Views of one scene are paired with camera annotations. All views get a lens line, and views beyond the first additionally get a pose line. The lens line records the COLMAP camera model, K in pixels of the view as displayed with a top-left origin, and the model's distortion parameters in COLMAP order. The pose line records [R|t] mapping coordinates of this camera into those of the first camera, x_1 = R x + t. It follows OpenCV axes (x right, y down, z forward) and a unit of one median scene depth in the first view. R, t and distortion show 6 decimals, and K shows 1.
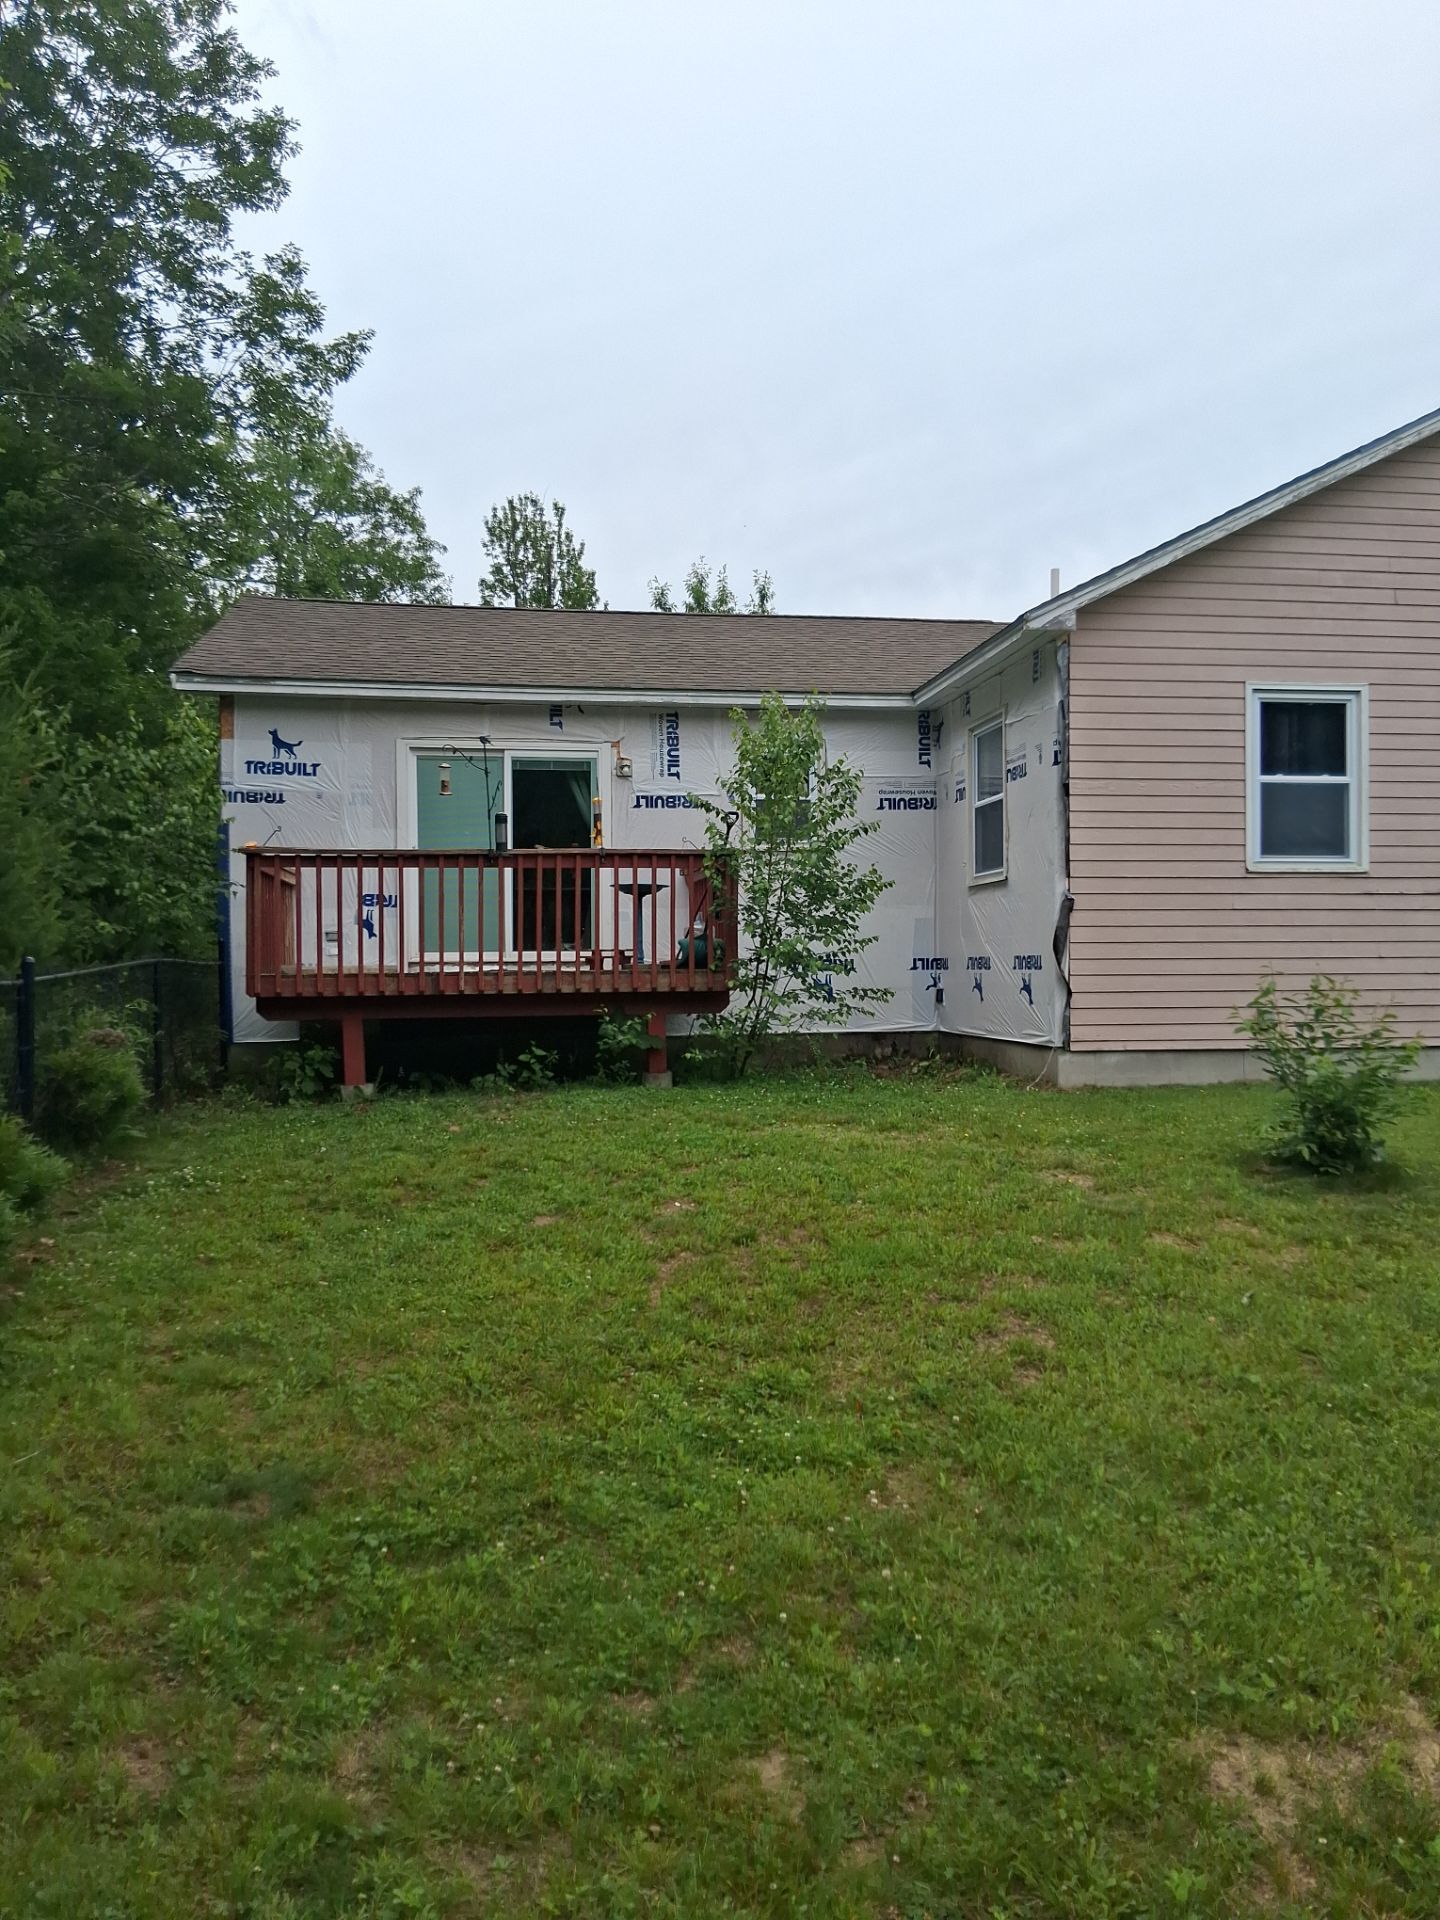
lens RADIAL K [[1445.2, 0, 729.4], [0, 1445.2, 949.3], [0, 0, 1]] dist [0.140184, -0.224934]
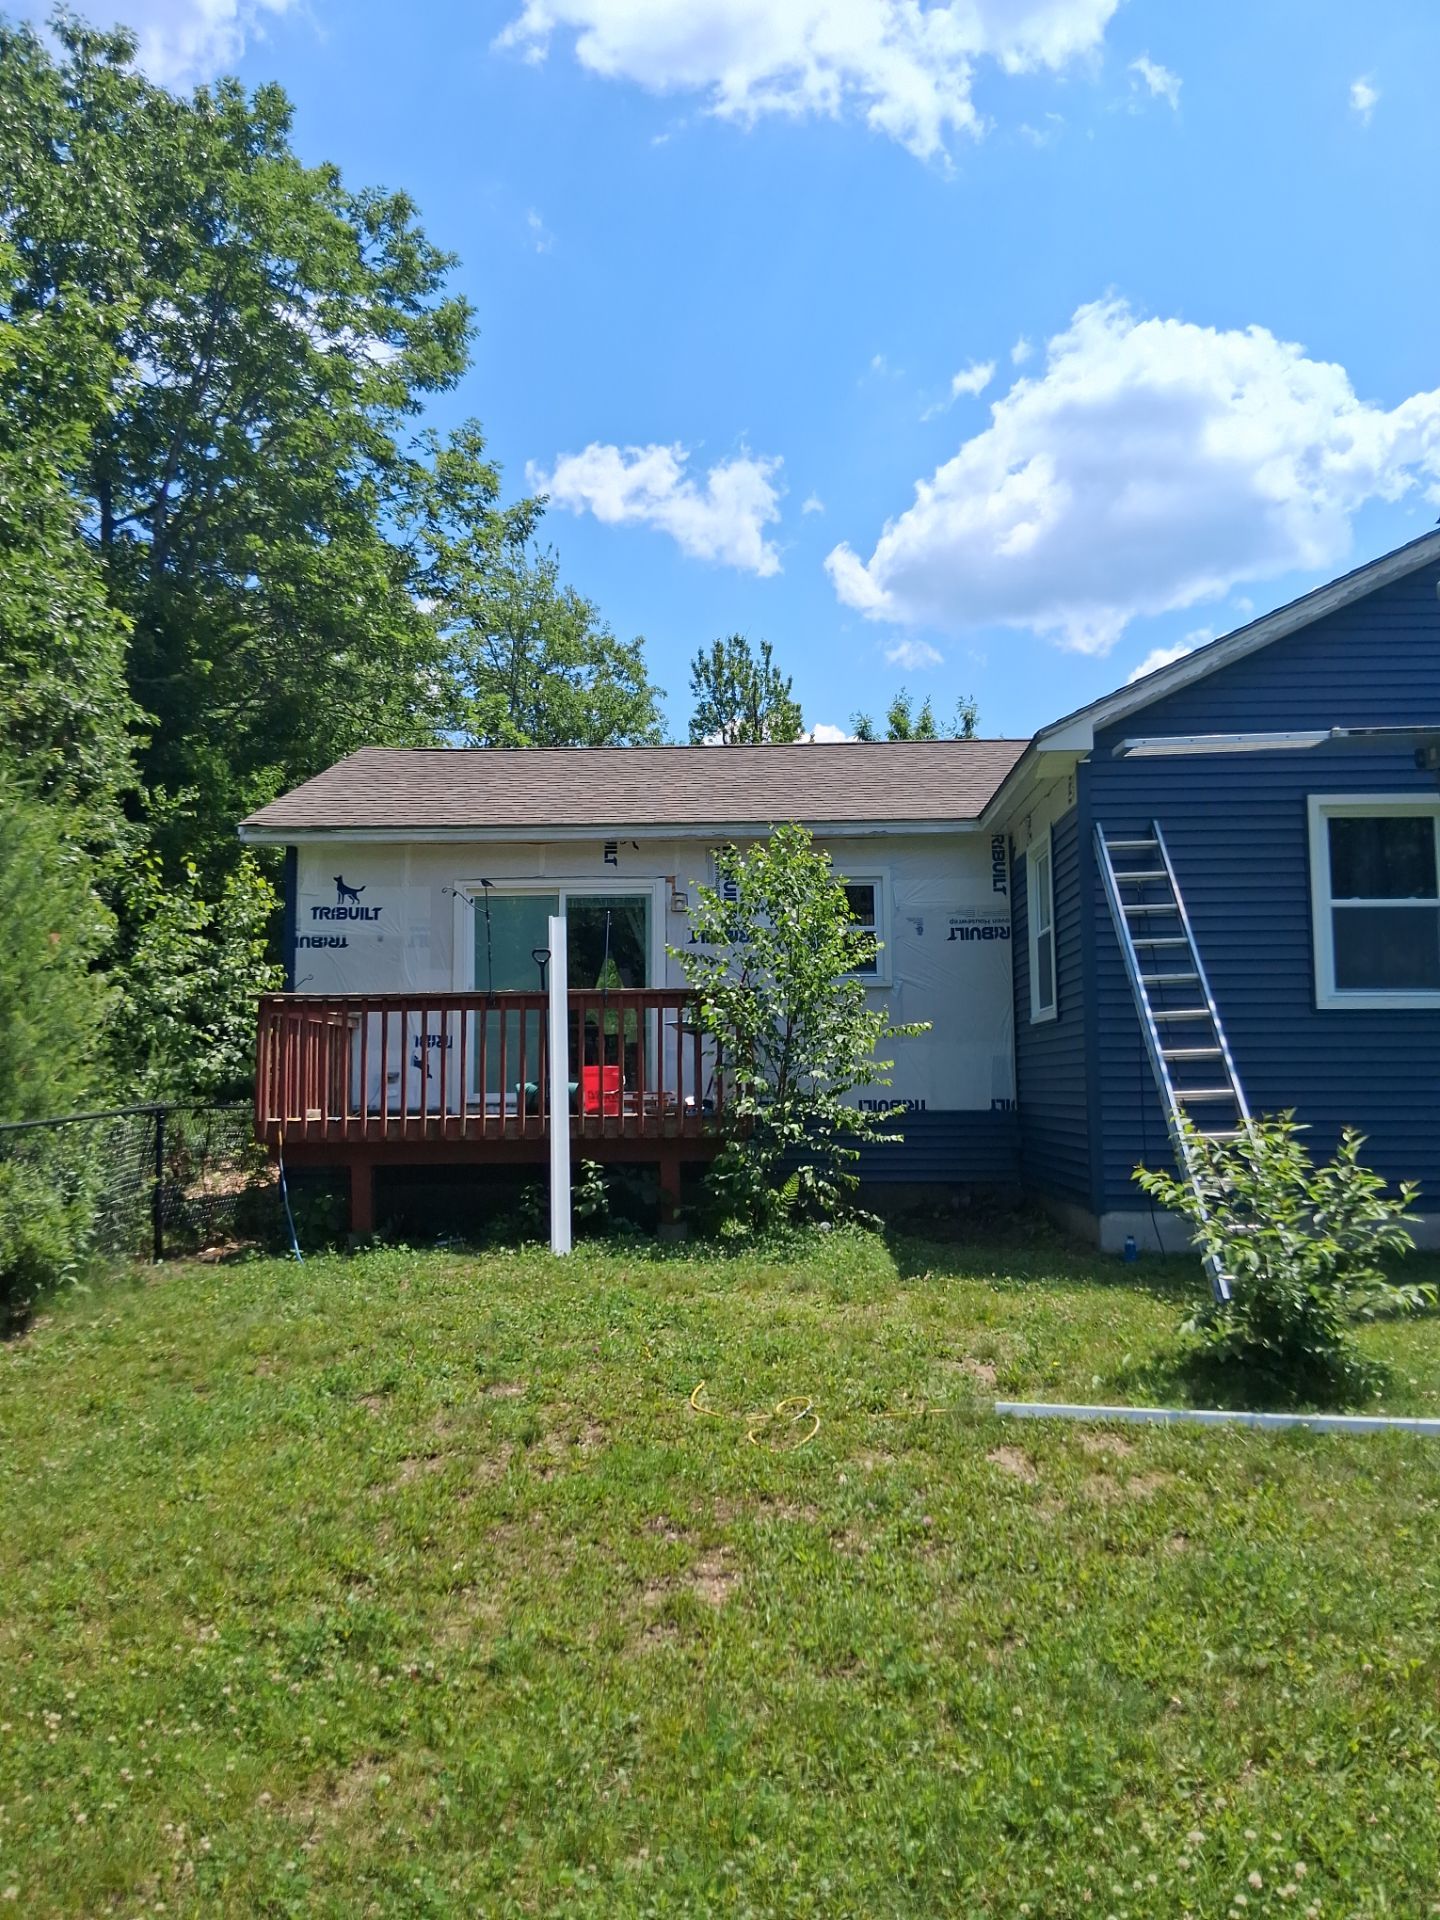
lens RADIAL K [[1445.2, 0, 729.4], [0, 1445.2, 949.3], [0, 0, 1]] dist [0.140184, -0.224934]
pose [[0.979201, -0.016312, -0.202238, 0.094525], [-0.001098, 0.996322, -0.085678, -0.006578], [0.202891, 0.084118, 0.975581, 0.034851]]
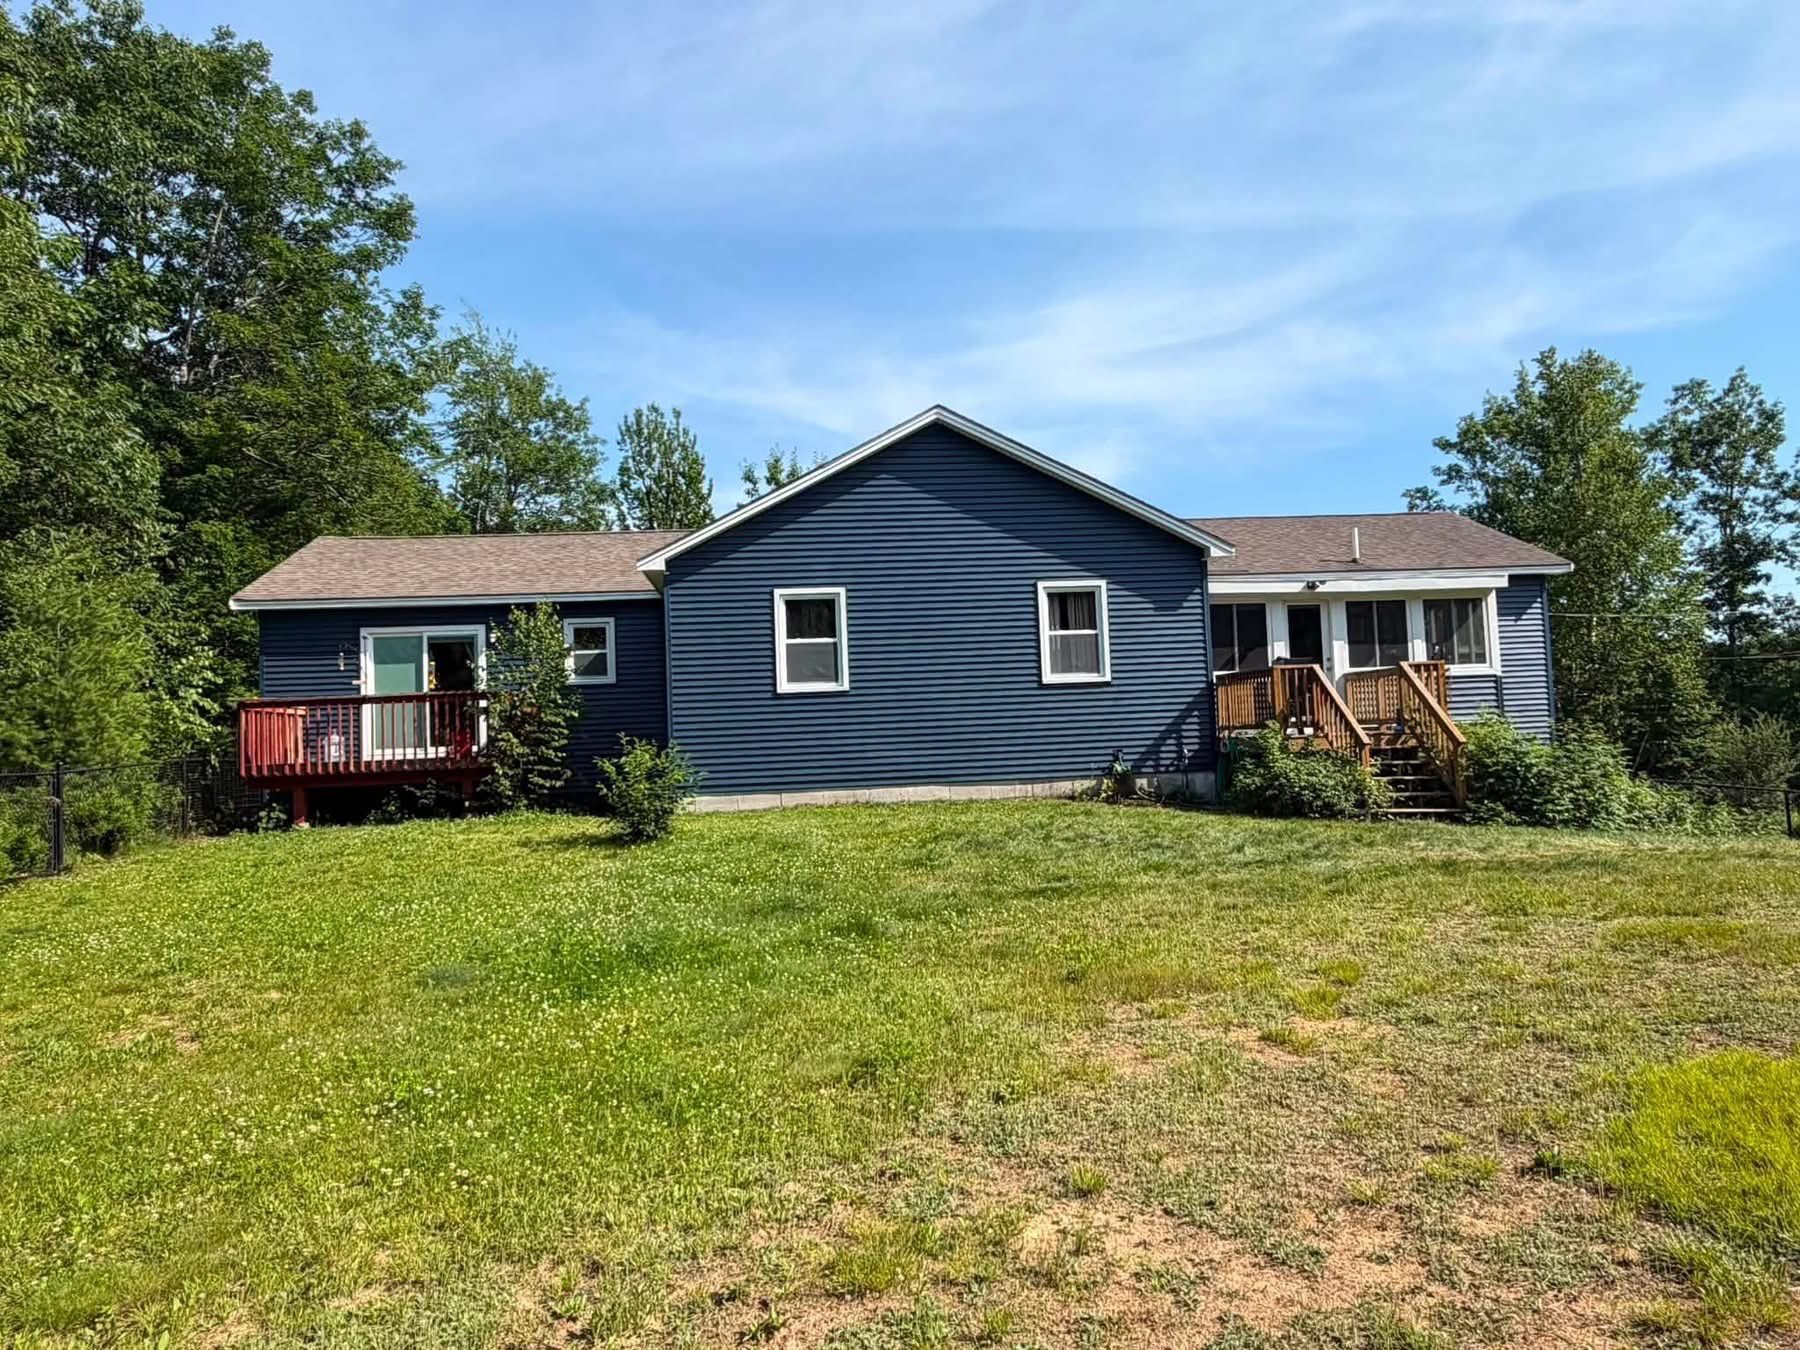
lens RADIAL K [[1343.7, 0, 961.3], [0, 1343.7, 643.8], [0, 0, 1]] dist [0.033679, -0.000813]
pose [[0.997130, -0.036104, -0.066544, 0.349135], [0.031897, 0.997490, -0.063223, 0.000285], [0.068660, 0.060919, 0.995778, -0.333711]]
